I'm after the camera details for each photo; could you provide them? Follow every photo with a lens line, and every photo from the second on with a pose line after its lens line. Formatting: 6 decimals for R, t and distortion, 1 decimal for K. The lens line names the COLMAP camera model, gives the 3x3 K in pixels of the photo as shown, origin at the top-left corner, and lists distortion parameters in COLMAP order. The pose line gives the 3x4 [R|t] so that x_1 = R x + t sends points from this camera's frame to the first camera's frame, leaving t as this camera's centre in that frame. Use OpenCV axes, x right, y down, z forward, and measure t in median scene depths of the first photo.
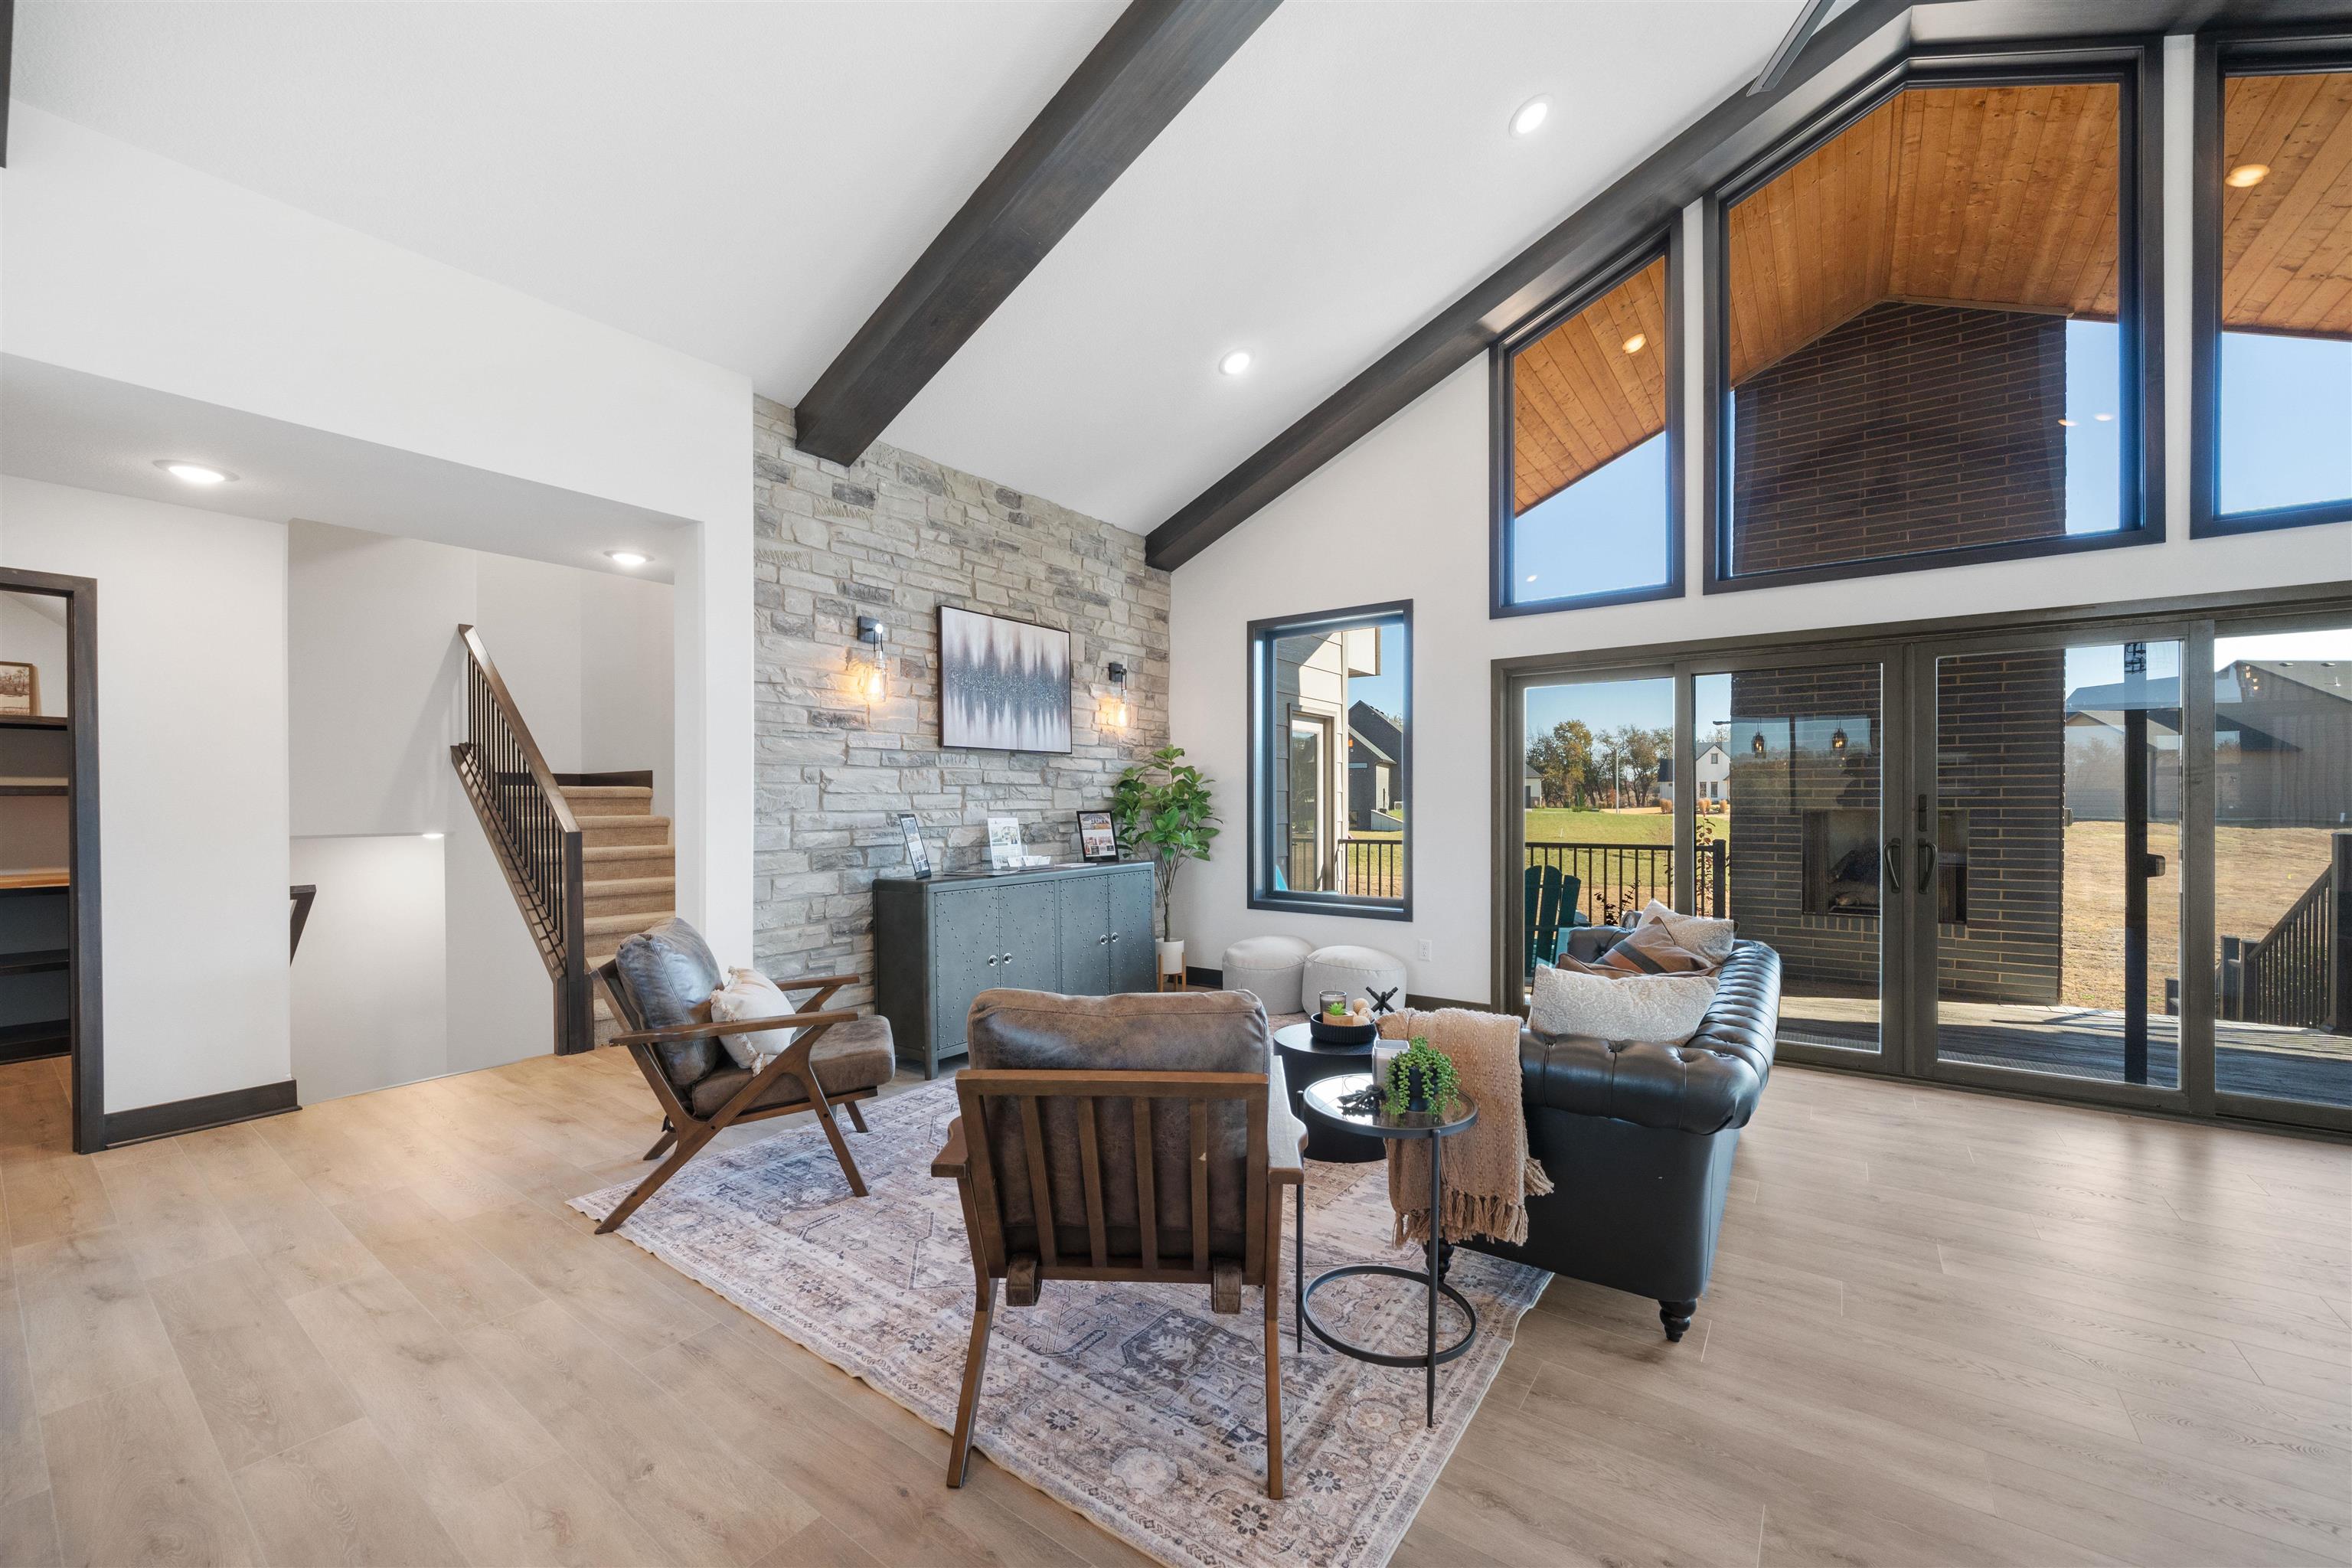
lens RADIAL K [[914.0, 0, 1188.9], [0, 914.0, 791.8], [0, 0, 1]] dist [-0.001373, -0.000522]
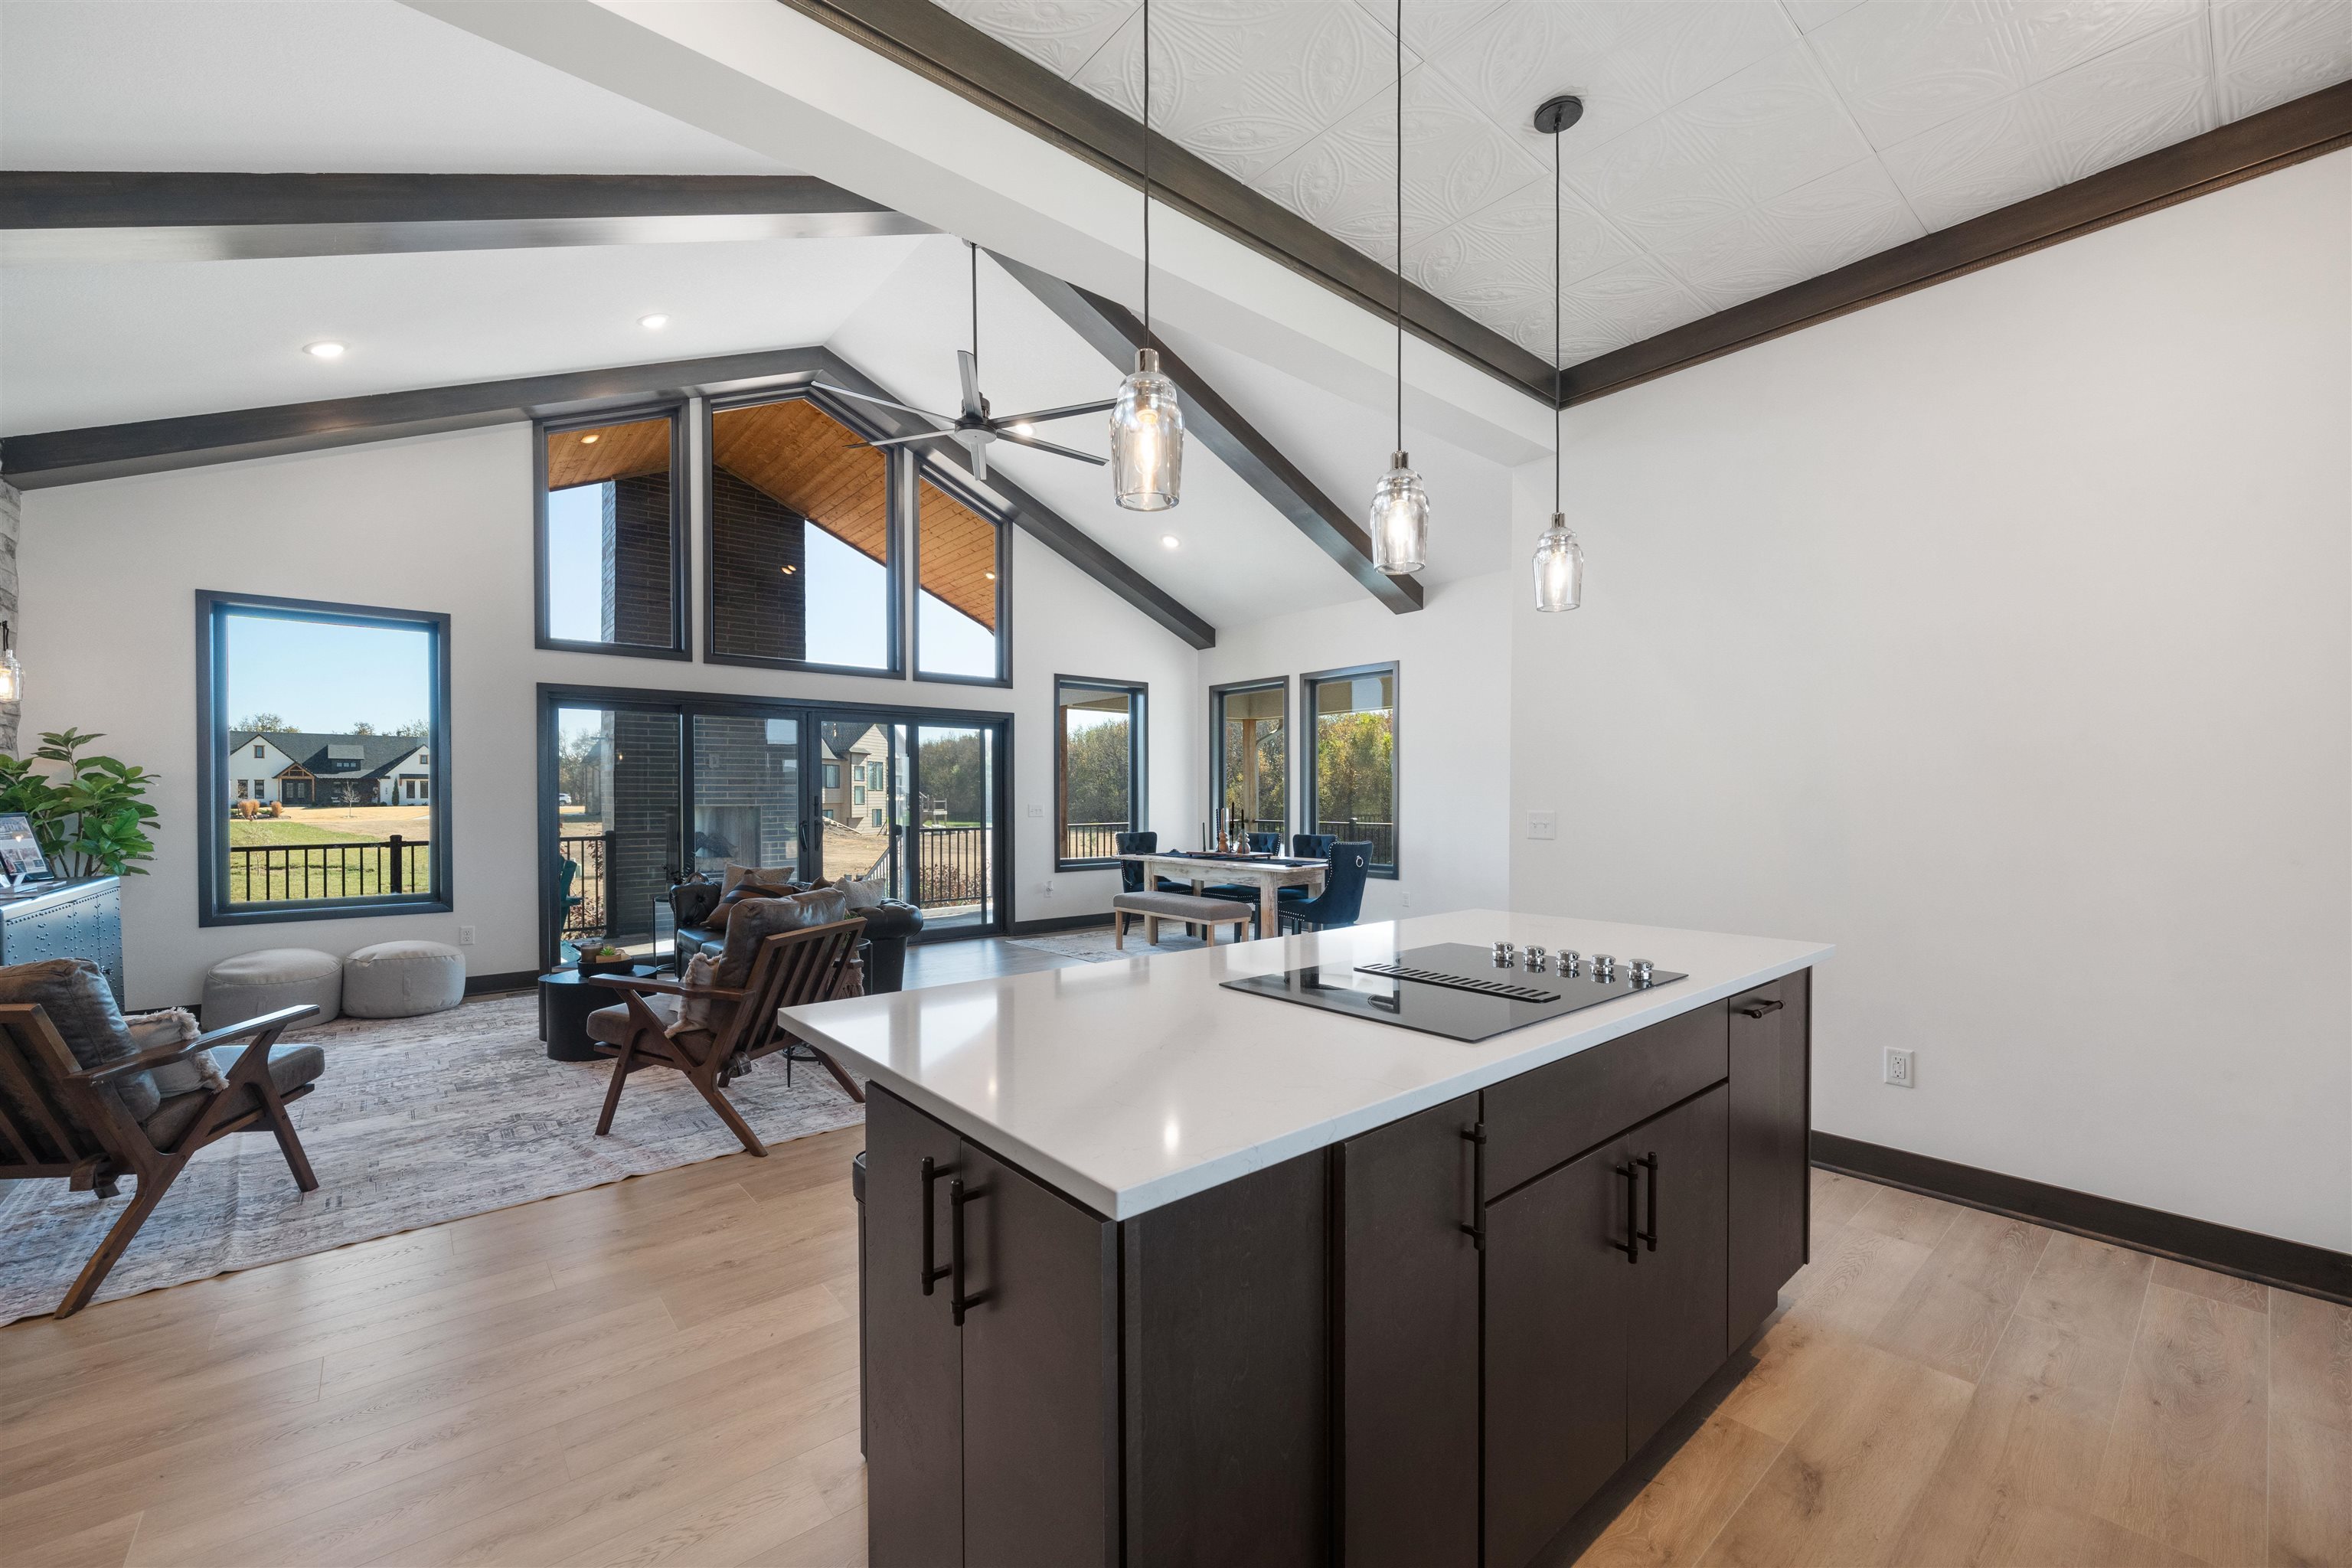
lens RADIAL K [[914.0, 0, 1151.4], [0, 914.0, 808.2], [0, 0, 1]] dist [-0.001373, -0.000522]
pose [[0.254878, -0.009658, 0.966925, -0.671824], [-0.006355, 0.999912, 0.011662, 0.001081], [-0.966952, -0.009117, 0.254795, -0.094910]]
